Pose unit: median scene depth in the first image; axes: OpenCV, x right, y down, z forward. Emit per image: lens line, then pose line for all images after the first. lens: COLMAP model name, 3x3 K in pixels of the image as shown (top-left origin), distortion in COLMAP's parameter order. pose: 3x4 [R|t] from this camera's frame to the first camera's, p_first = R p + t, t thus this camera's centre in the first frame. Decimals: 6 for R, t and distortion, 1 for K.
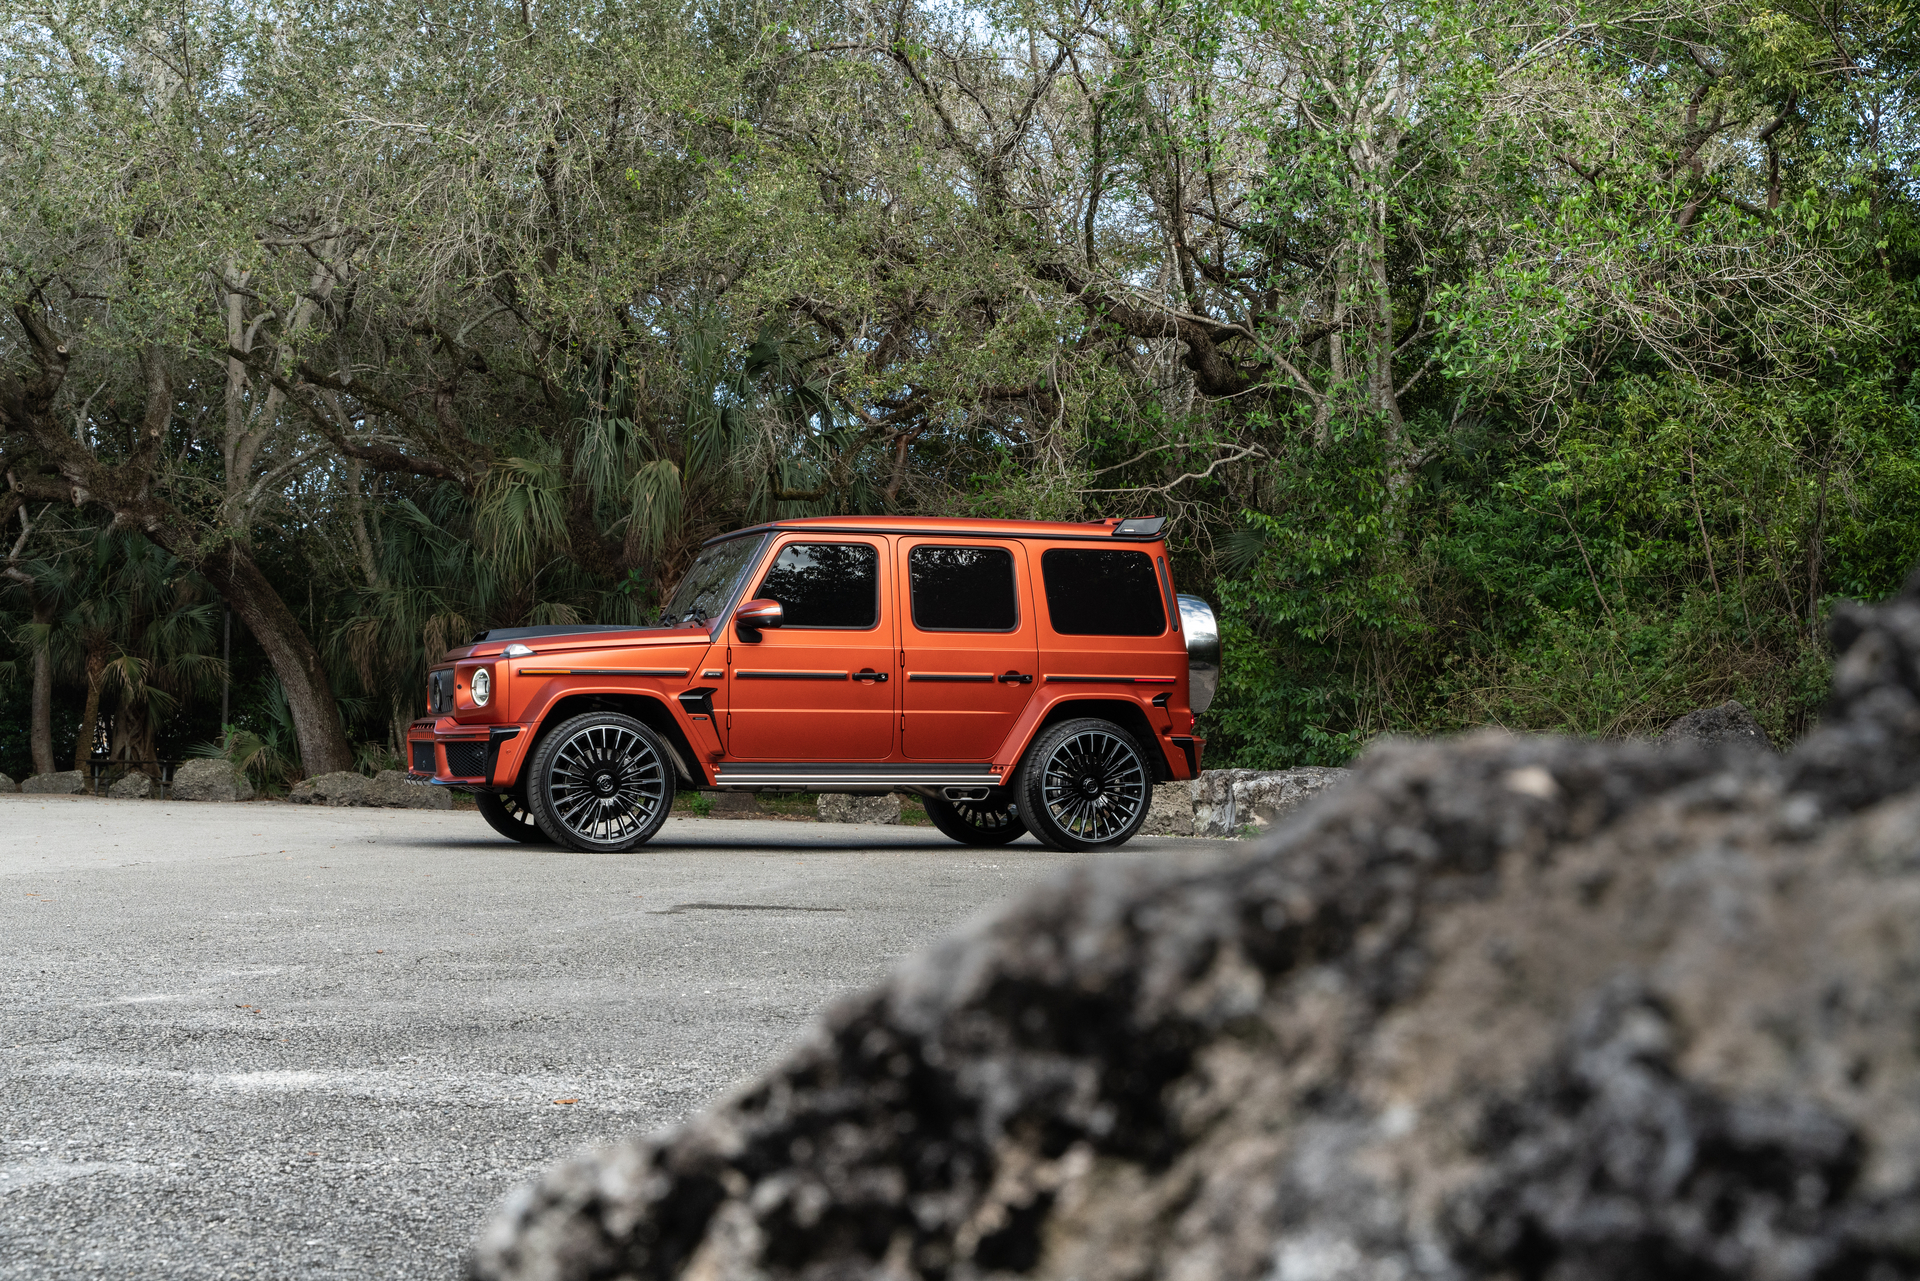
lens RADIAL K [[2735.9, 0, 960.0], [0, 2735.9, 640.5], [0, 0, 1]] dist [0.012304, -0.009117]
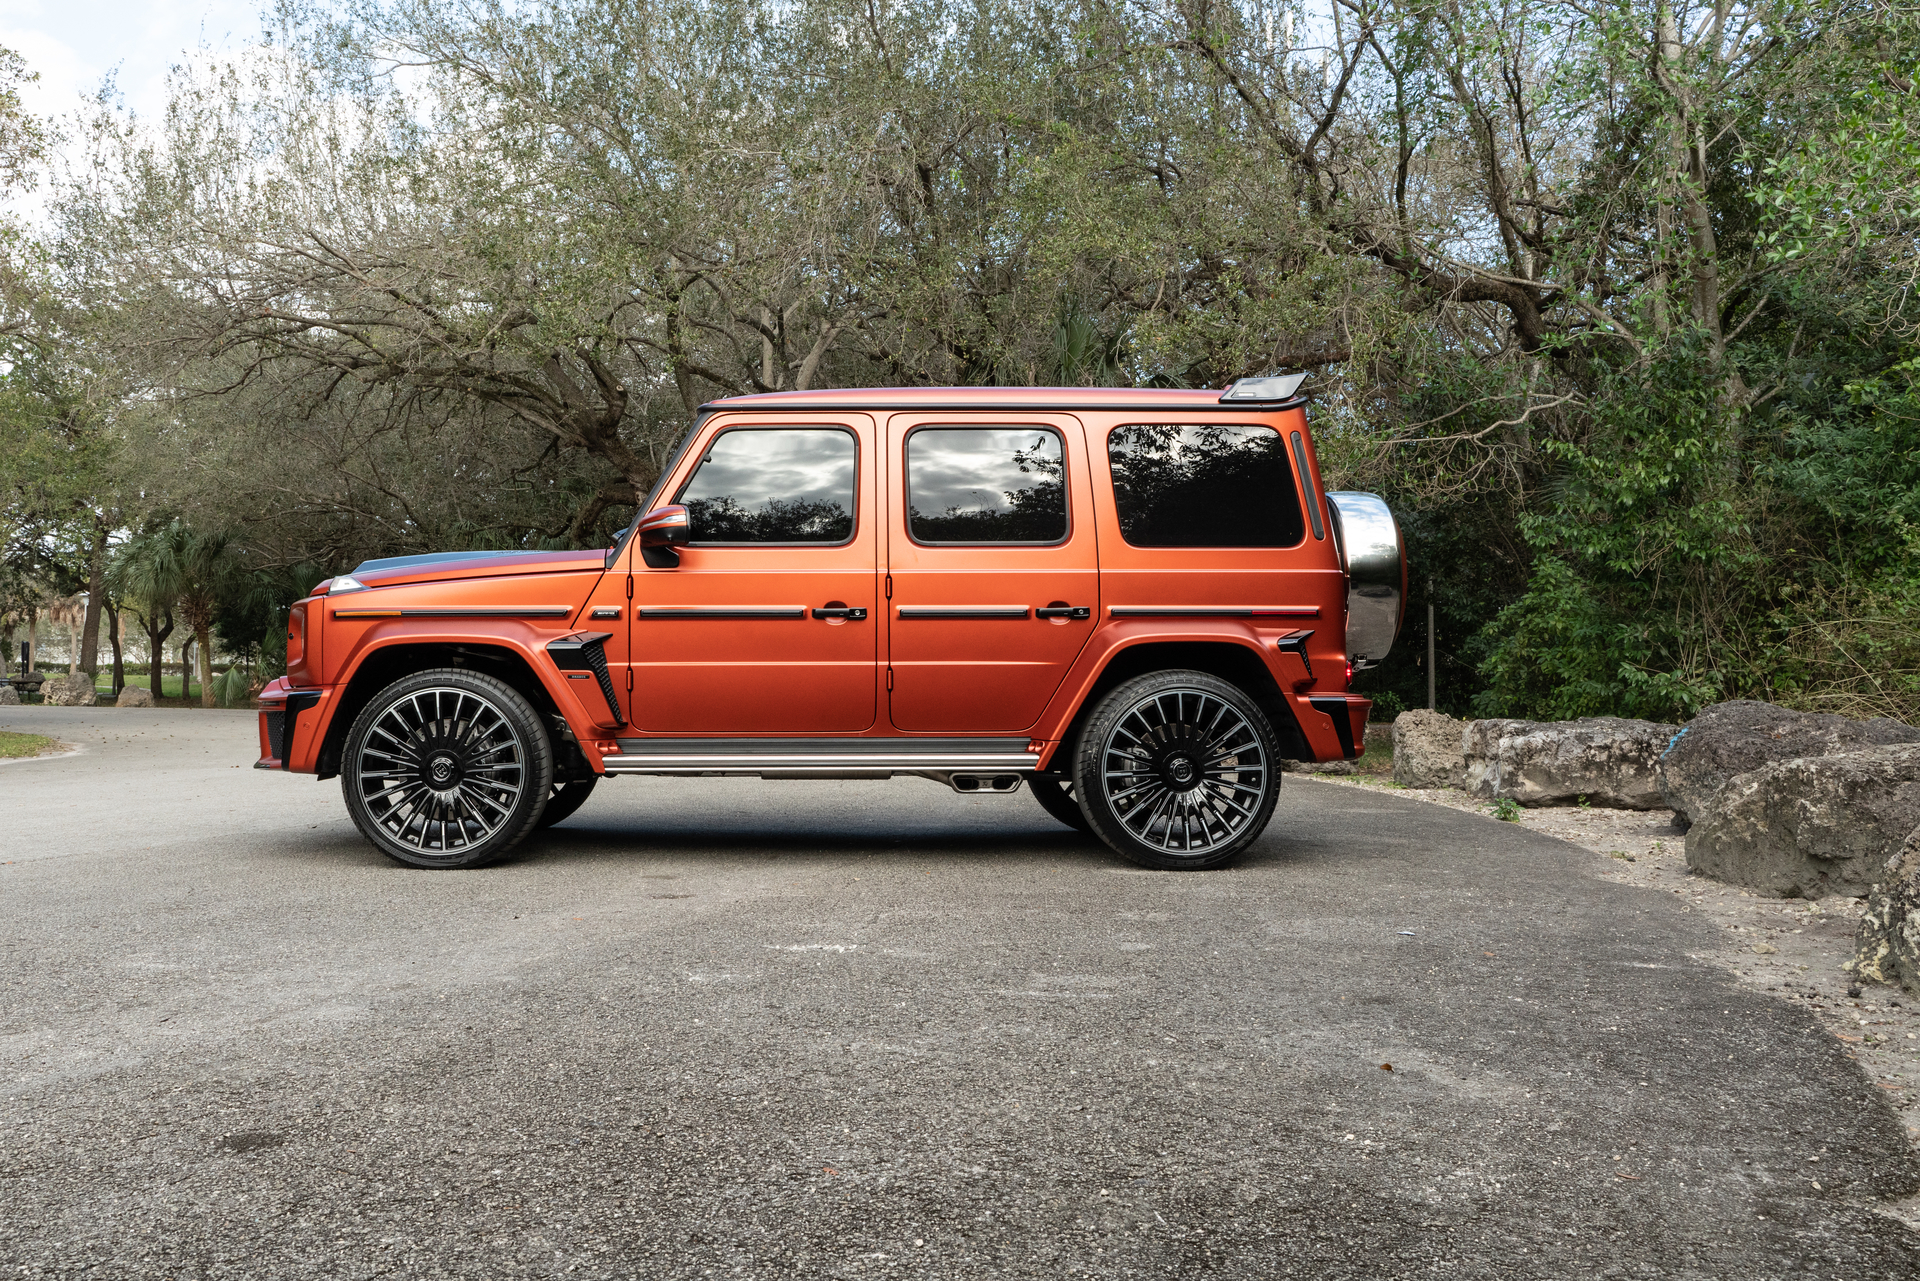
lens RADIAL K [[1520.8, 0, 959.0], [0, 1520.8, 594.0], [0, 0, 1]] dist [-0.002801, -0.000273]
pose [[0.946140, -0.023026, -0.322938, 0.095432], [0.019416, 0.999708, -0.014397, 0.011406], [0.323175, 0.007352, 0.946311, 0.509511]]
